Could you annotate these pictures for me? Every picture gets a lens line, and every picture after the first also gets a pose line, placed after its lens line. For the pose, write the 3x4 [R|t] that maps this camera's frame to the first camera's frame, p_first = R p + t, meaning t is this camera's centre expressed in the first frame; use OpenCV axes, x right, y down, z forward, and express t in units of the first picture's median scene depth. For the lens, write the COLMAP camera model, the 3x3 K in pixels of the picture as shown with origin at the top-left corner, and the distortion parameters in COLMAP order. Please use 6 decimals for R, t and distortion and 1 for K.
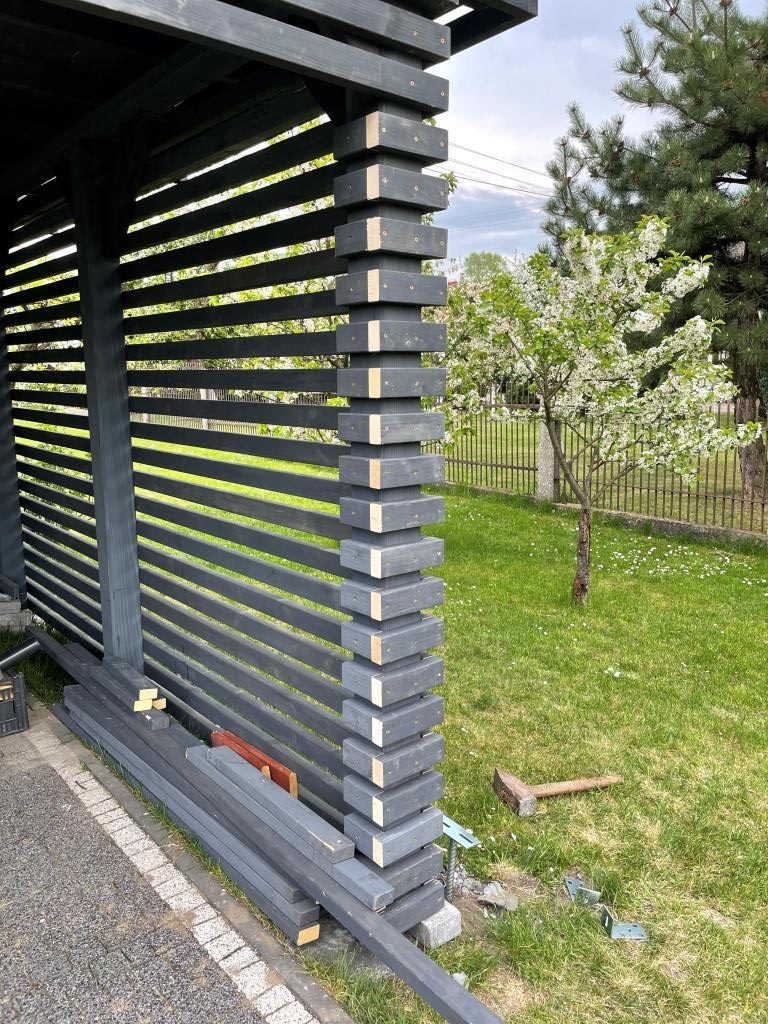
lens RADIAL K [[772.2, 0, 386.0], [0, 772.2, 495.7], [0, 0, 1]] dist [0.093766, -0.124247]
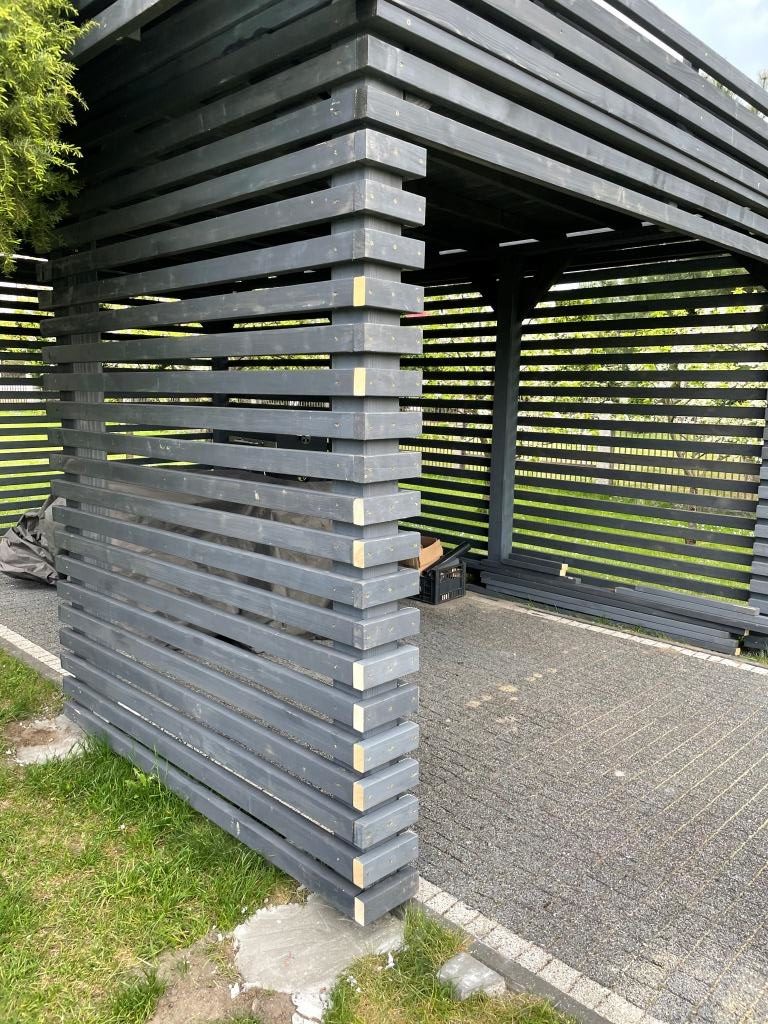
lens RADIAL K [[777.9, 0, 374.1], [0, 777.9, 498.0], [0, 0, 1]] dist [0.077931, -0.091107]
pose [[0.996158, 0.016502, 0.086011, -1.175528], [-0.014586, 0.999632, -0.022857, 0.185542], [-0.086357, 0.021514, 0.996032, -0.984015]]
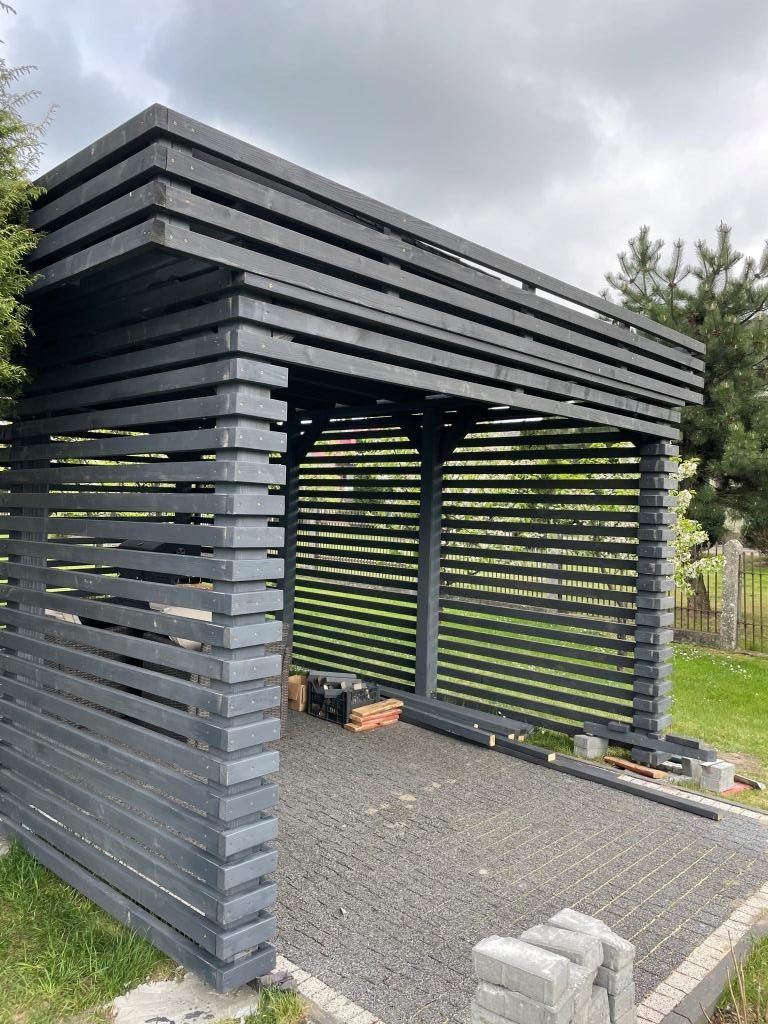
lens RADIAL K [[772.2, 0, 386.0], [0, 772.2, 495.7], [0, 0, 1]] dist [0.093766, -0.124247]
pose [[0.991946, 0.041652, 0.119616, -1.033713], [-0.020420, 0.984619, -0.173520, 0.168281], [-0.125004, 0.169679, 0.977539, -1.262080]]
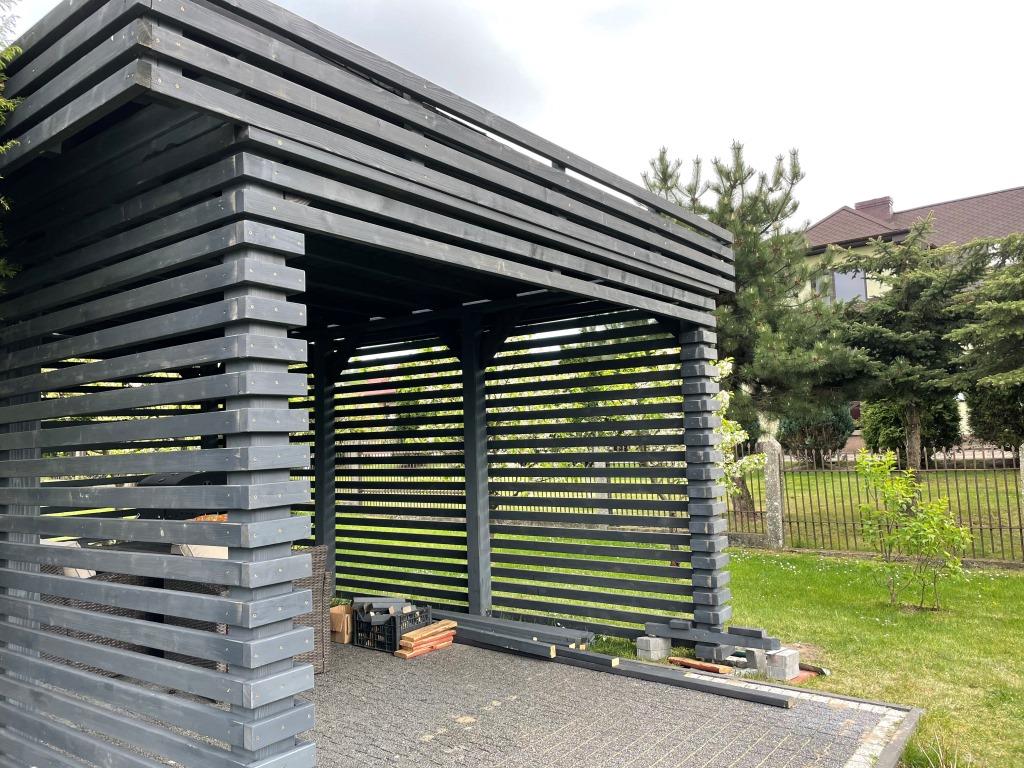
lens RADIAL K [[772.7, 0, 514.5], [0, 772.7, 374.1], [0, 0, 1]] dist [0.089332, -0.117582]
pose [[0.974095, -0.005364, 0.226078, -1.009947], [0.061051, 0.968836, -0.240063, 0.239467], [-0.217745, 0.247646, 0.944065, -1.155309]]
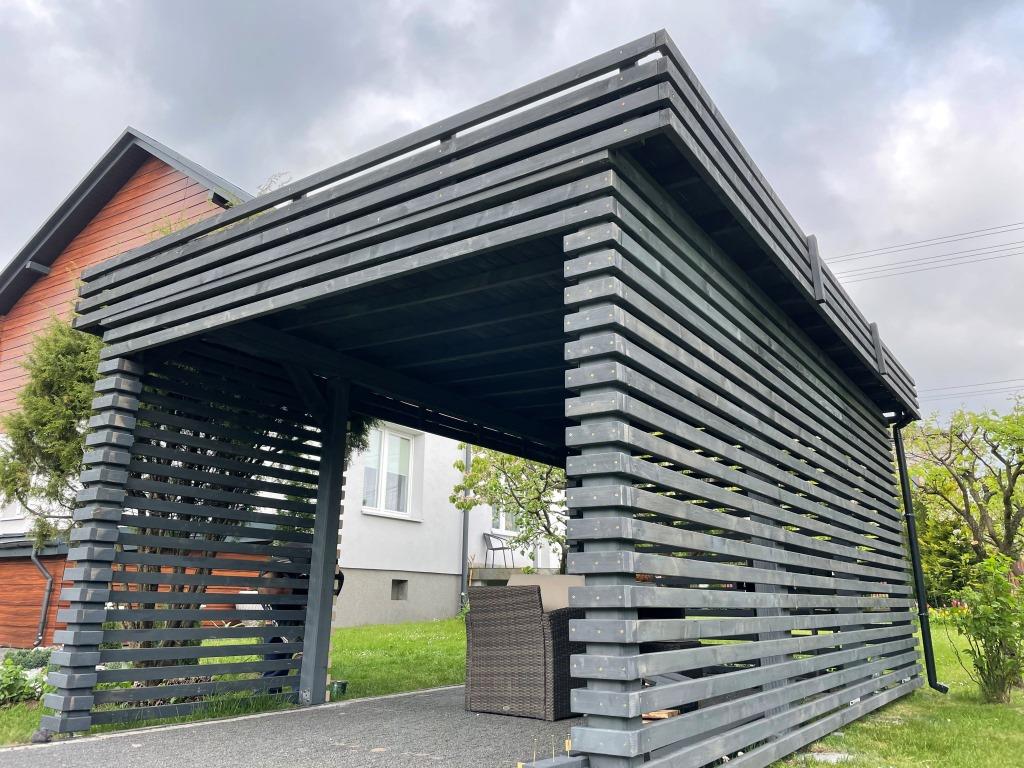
lens RADIAL K [[772.7, 0, 514.5], [0, 772.7, 374.1], [0, 0, 1]] dist [0.089332, -0.117582]
pose [[0.273001, -0.260089, -0.926188, 1.140074], [-0.167033, 0.935321, -0.311888, 0.282617], [0.947402, 0.239850, 0.211900, 0.444270]]
